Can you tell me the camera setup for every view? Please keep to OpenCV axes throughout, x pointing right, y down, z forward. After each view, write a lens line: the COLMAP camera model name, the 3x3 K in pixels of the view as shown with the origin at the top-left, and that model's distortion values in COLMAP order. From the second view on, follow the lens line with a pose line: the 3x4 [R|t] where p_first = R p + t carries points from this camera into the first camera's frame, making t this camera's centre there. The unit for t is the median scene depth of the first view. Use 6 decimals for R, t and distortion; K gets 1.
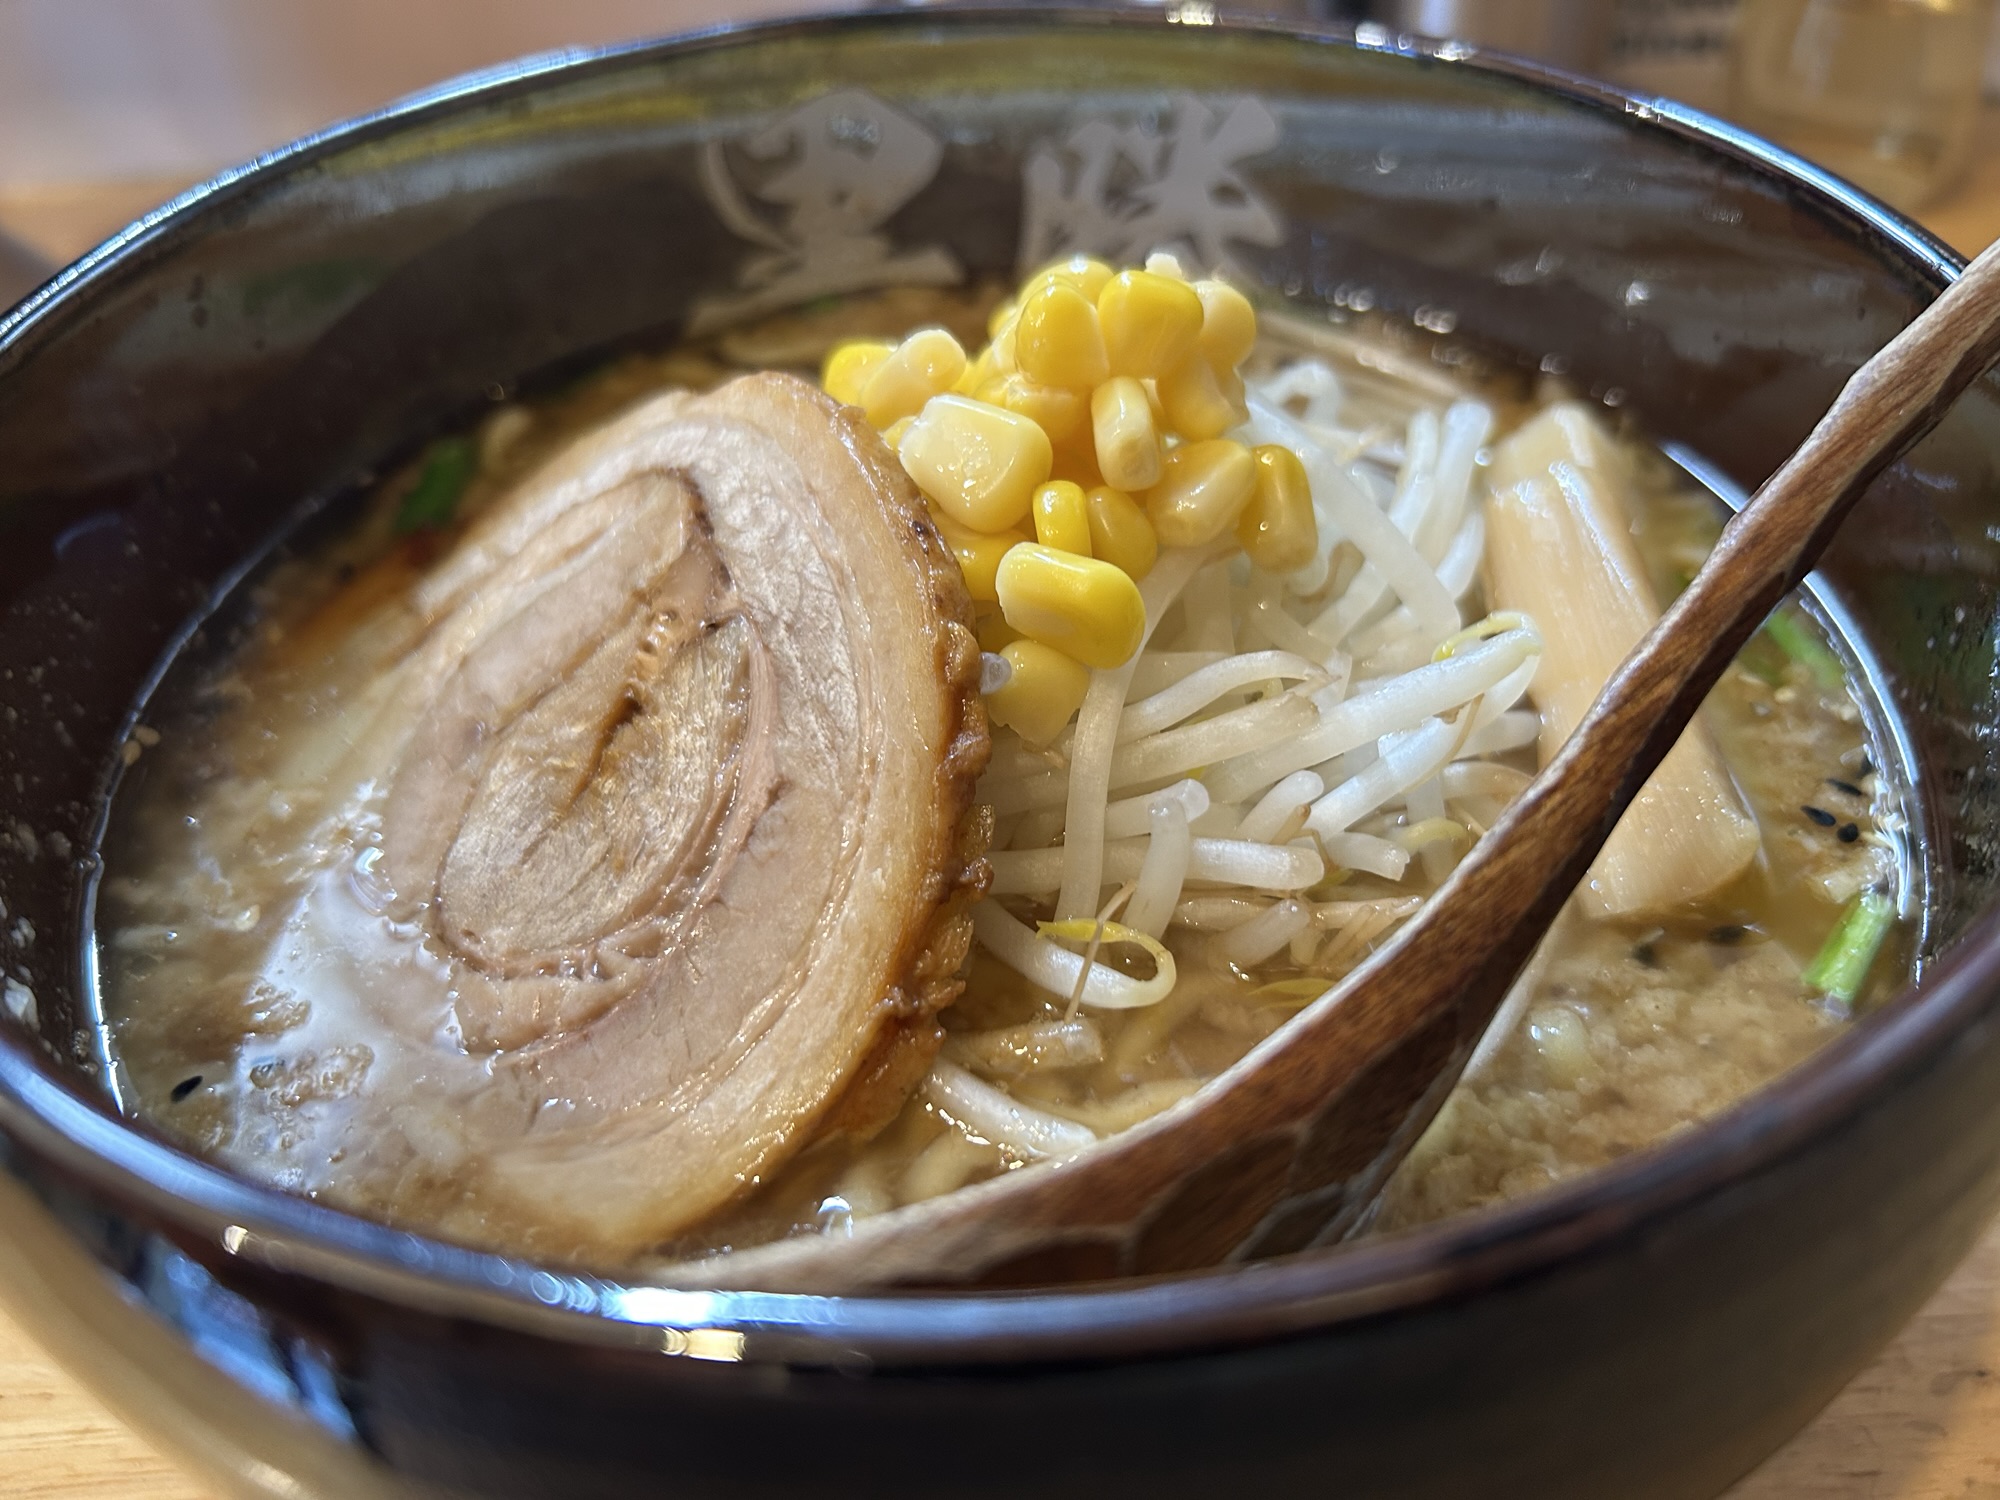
lens RADIAL K [[1588.3, 0, 996.4], [0, 1588.3, 744.1], [0, 0, 1]] dist [-0.008678, -0.058791]
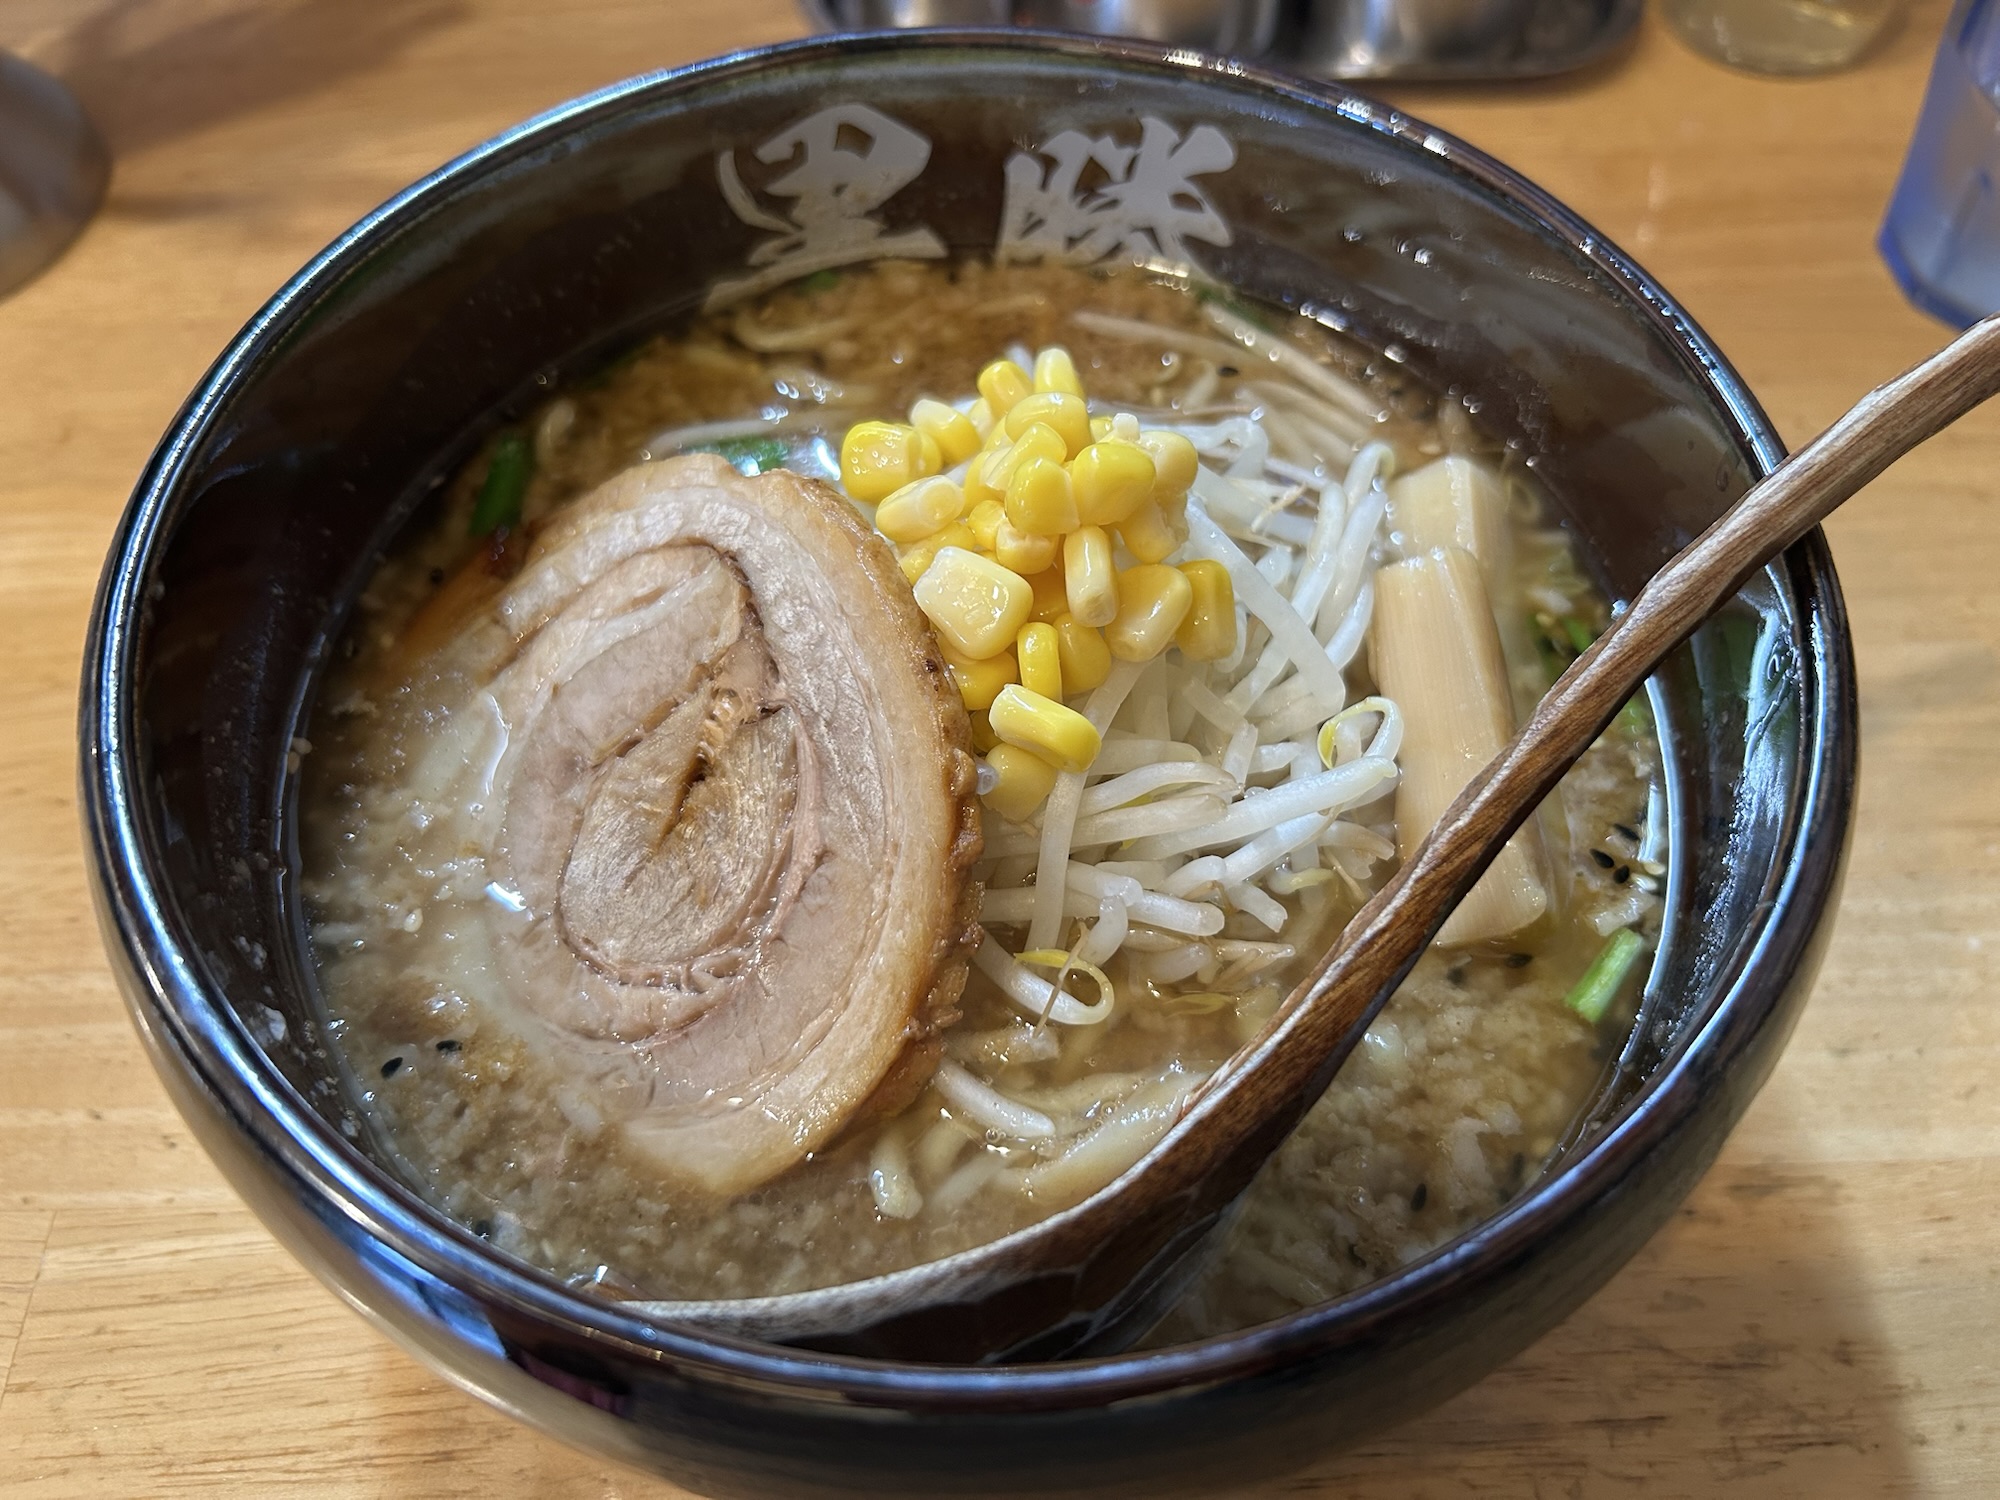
lens RADIAL K [[1588.3, 0, 967.9], [0, 1588.3, 695.6], [0, 0, 1]] dist [-0.008678, -0.058791]
pose [[0.999611, 0.013008, 0.024686, -0.048697], [-0.018318, 0.973286, 0.228864, -0.400355], [-0.021050, -0.229227, 0.973145, -0.265988]]
